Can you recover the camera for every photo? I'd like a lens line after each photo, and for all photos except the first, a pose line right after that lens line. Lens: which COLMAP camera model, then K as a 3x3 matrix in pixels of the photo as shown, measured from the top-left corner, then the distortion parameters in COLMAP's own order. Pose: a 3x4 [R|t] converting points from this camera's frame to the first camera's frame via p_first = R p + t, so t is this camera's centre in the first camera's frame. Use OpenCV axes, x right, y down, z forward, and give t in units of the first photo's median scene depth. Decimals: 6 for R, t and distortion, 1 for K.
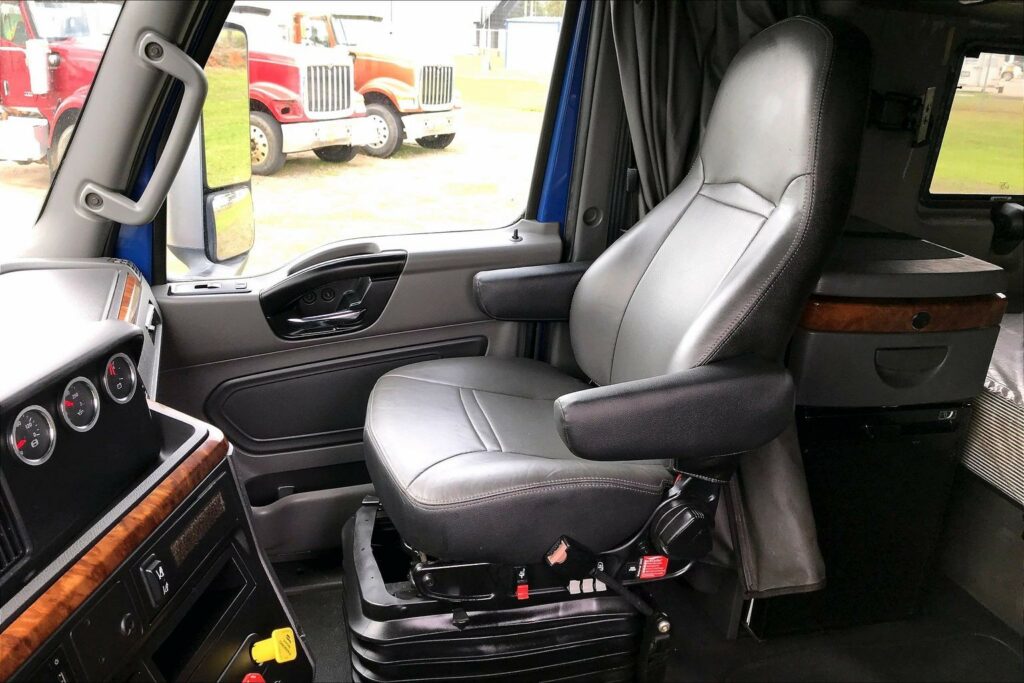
lens RADIAL K [[825.0, 0, 491.9], [0, 825.0, 336.9], [0, 0, 1]] dist [0.037048, -0.052412]
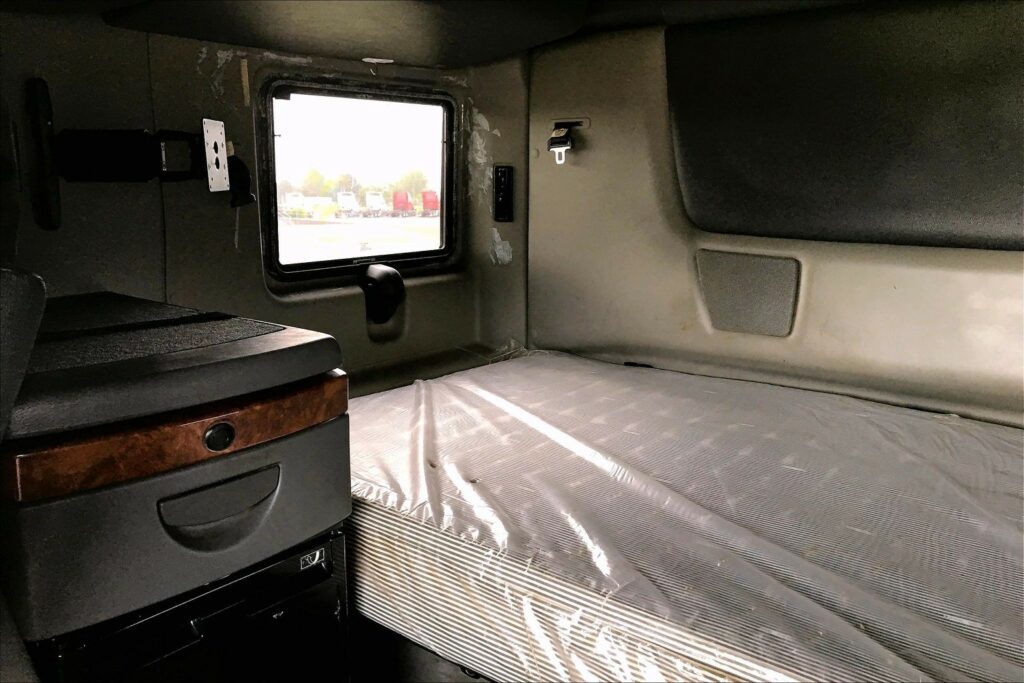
lens RADIAL K [[825.0, 0, 491.9], [0, 825.0, 336.9], [0, 0, 1]] dist [0.037048, -0.052412]
pose [[0.808160, -0.175322, 0.562263, 0.306265], [0.252295, 0.965693, -0.061516, -0.002243], [-0.532188, 0.191571, 0.824667, 0.317287]]
